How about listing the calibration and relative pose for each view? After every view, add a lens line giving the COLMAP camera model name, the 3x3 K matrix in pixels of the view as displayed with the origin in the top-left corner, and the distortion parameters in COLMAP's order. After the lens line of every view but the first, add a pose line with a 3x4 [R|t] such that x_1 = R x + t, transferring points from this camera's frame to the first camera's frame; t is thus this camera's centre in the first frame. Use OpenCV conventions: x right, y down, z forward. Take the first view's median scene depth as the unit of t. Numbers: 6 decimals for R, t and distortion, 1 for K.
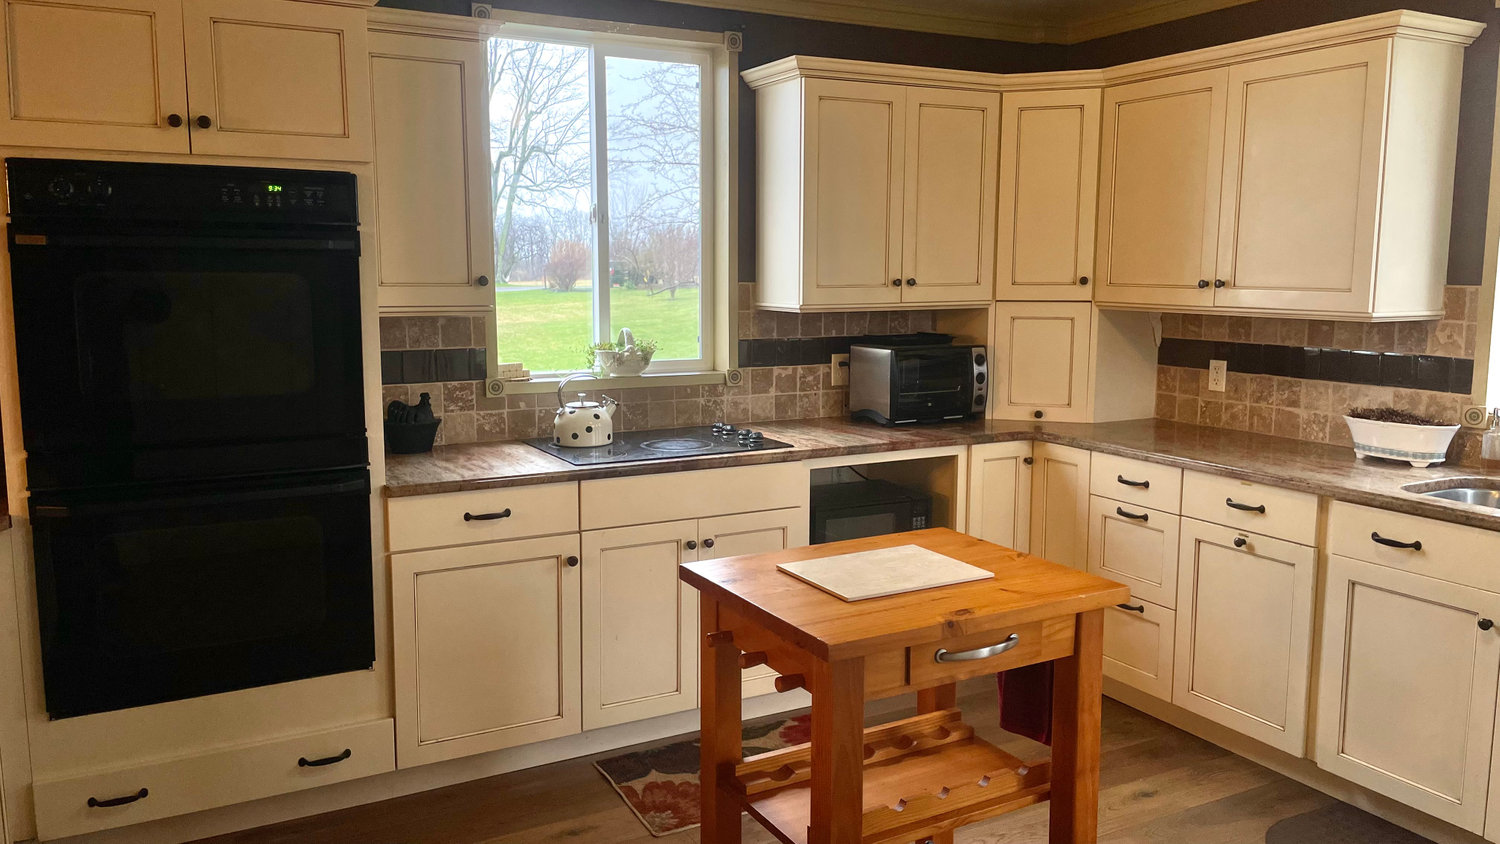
lens RADIAL K [[1130.7, 0, 750.0], [0, 1130.7, 422.0], [0, 0, 1]] dist [0.094387, -0.140207]
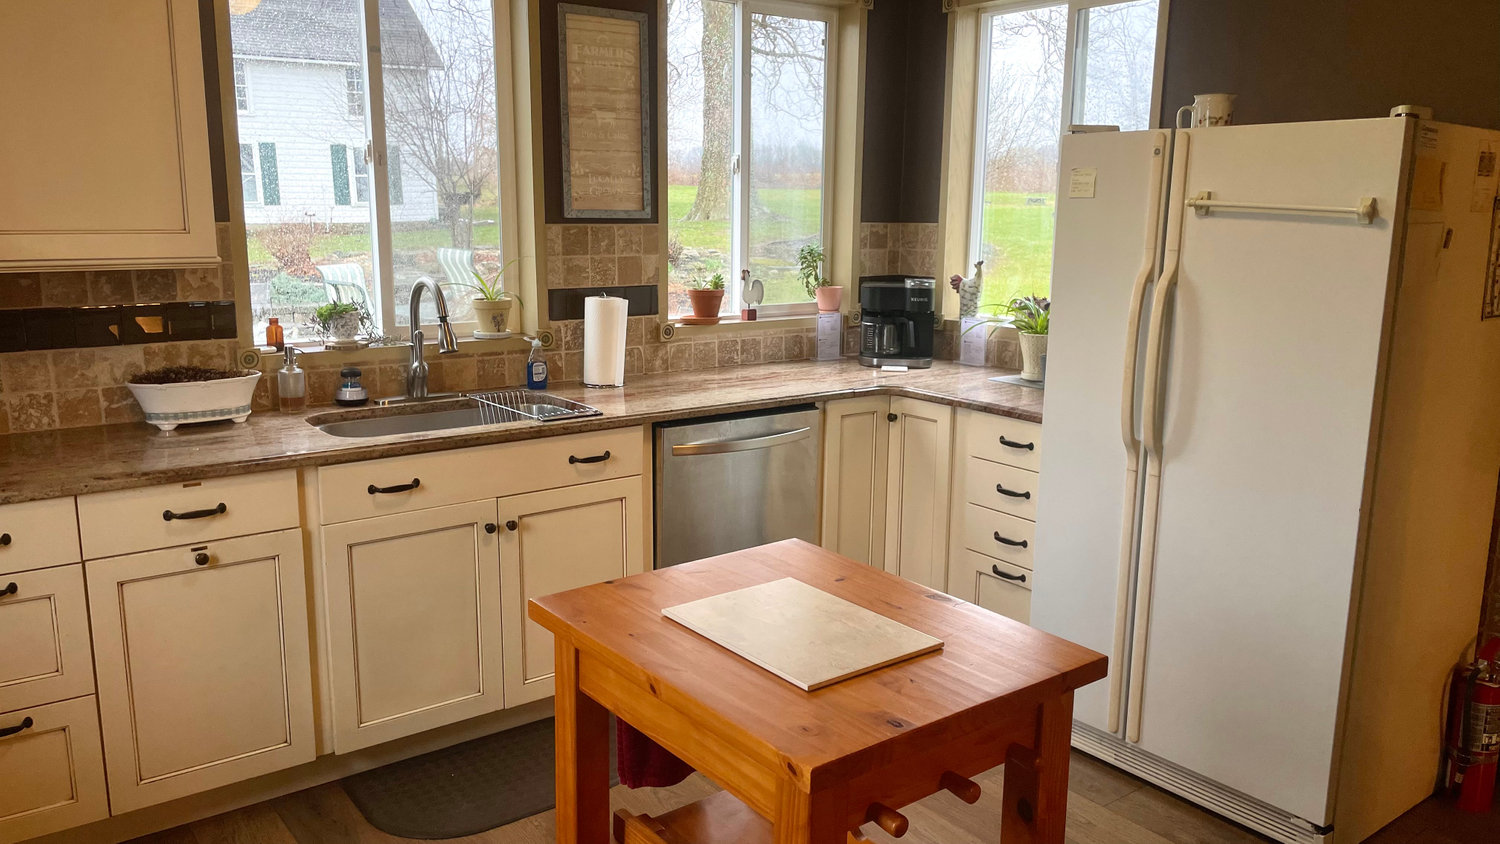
lens RADIAL K [[1130.7, 0, 750.0], [0, 1130.7, 422.0], [0, 0, 1]] dist [0.094387, -0.140207]
pose [[-0.154864, -0.192333, 0.969033, -0.349221], [0.125102, 0.969153, 0.212350, -0.098720], [-0.979983, 0.154114, -0.126025, 0.672976]]
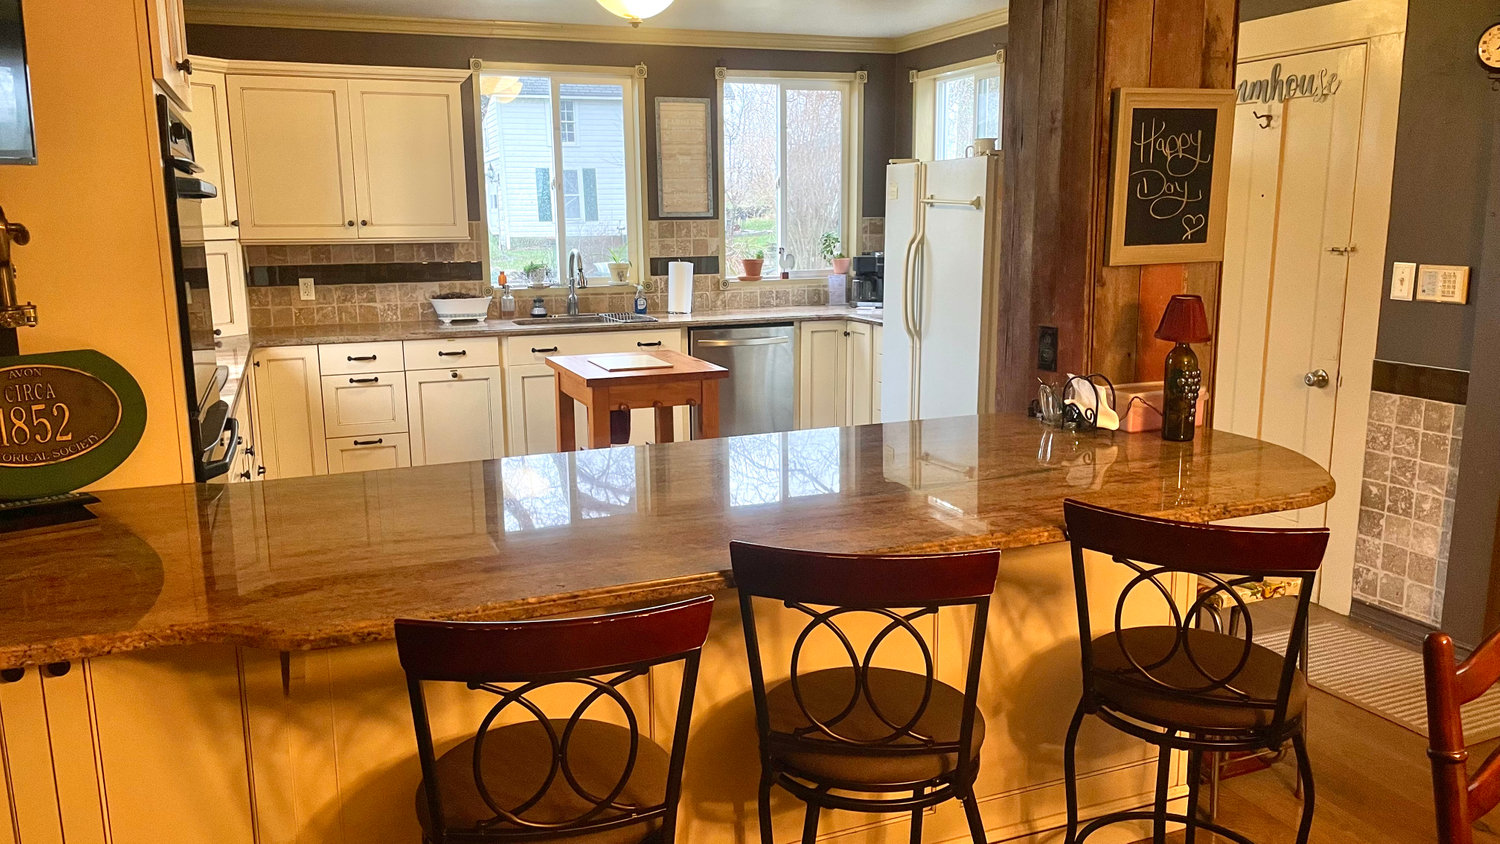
lens RADIAL K [[1130.7, 0, 750.0], [0, 1130.7, 422.0], [0, 0, 1]] dist [0.094387, -0.140207]
pose [[0.115755, -0.184643, 0.975965, -1.110650], [0.146885, 0.974949, 0.167029, -0.041842], [-0.982357, 0.124020, 0.139976, 0.320074]]
